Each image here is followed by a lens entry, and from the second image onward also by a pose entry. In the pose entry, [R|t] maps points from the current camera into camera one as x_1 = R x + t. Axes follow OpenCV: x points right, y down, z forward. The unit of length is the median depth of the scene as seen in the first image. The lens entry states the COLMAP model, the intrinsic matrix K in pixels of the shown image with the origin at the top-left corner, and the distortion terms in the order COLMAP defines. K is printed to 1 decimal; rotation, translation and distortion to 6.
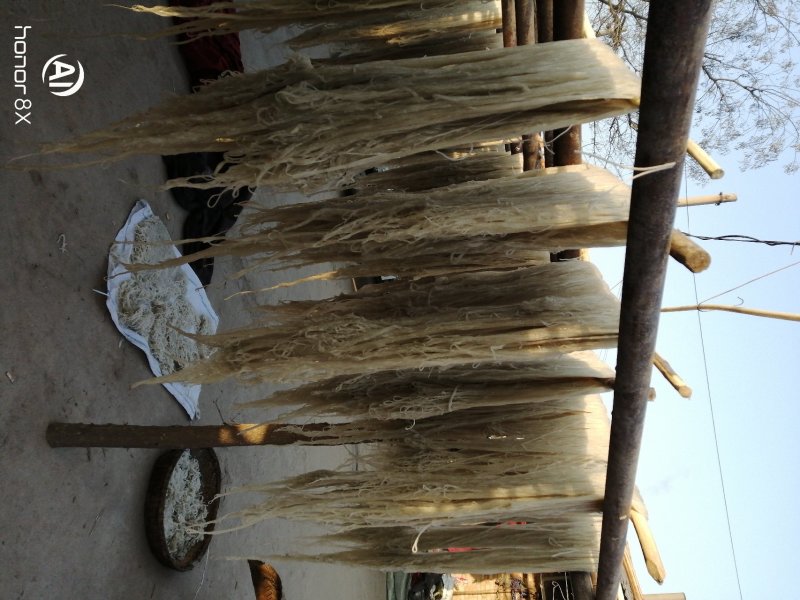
lens RADIAL K [[594.9, 0, 431.5], [0, 594.9, 399.5], [0, 0, 1]] dist [-0.007491, 0.048781]
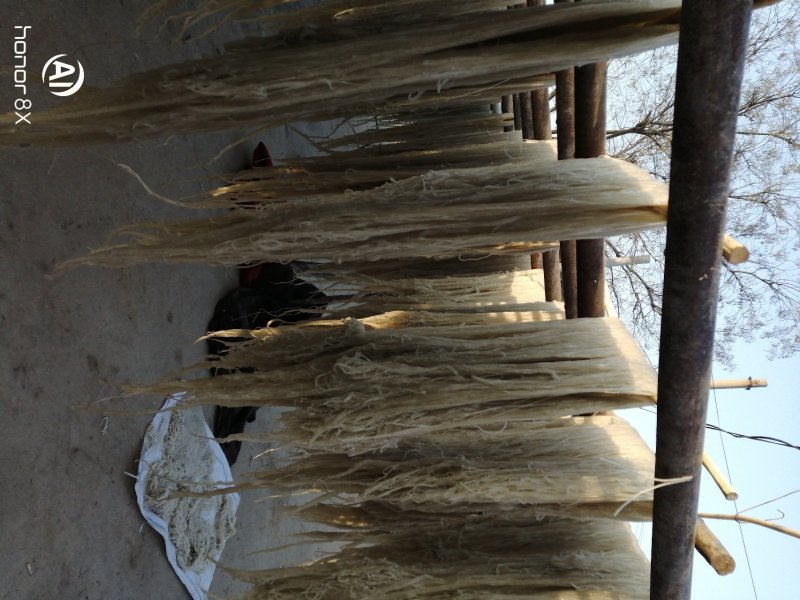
lens RADIAL K [[639.6, 0, 419.1], [0, 639.6, 355.1], [0, 0, 1]] dist [-0.007049, 0.072733]
pose [[0.998005, 0.038787, -0.049820, -0.034871], [-0.050977, 0.960567, -0.273337, -0.192063], [0.037254, 0.275331, 0.960627, -0.164372]]
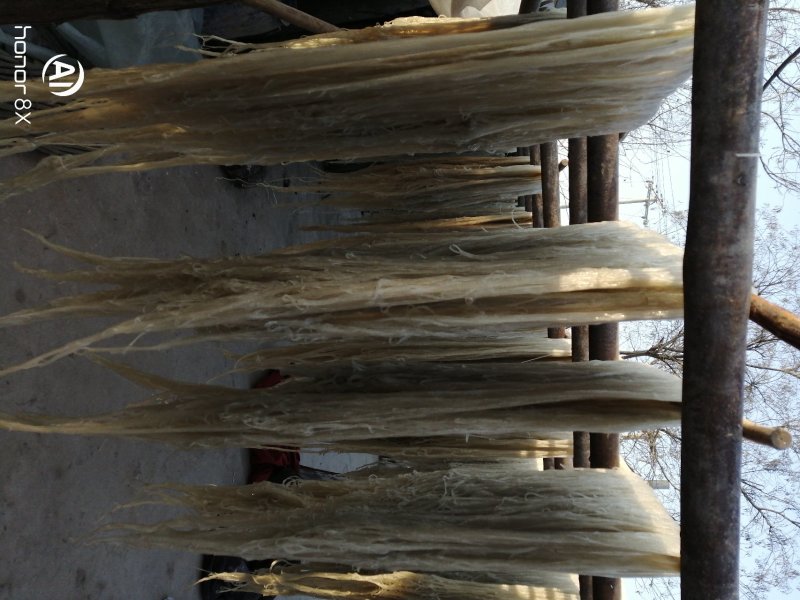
lens RADIAL K [[660.3, 0, 412.1], [0, 660.3, 325.0], [0, 0, 1]] dist [-0.012175, 0.100639]
pose [[0.990654, 0.097882, -0.094997, -0.068462], [-0.134232, 0.823303, -0.551501, -0.354099], [0.024229, 0.559098, 0.828747, -0.346061]]
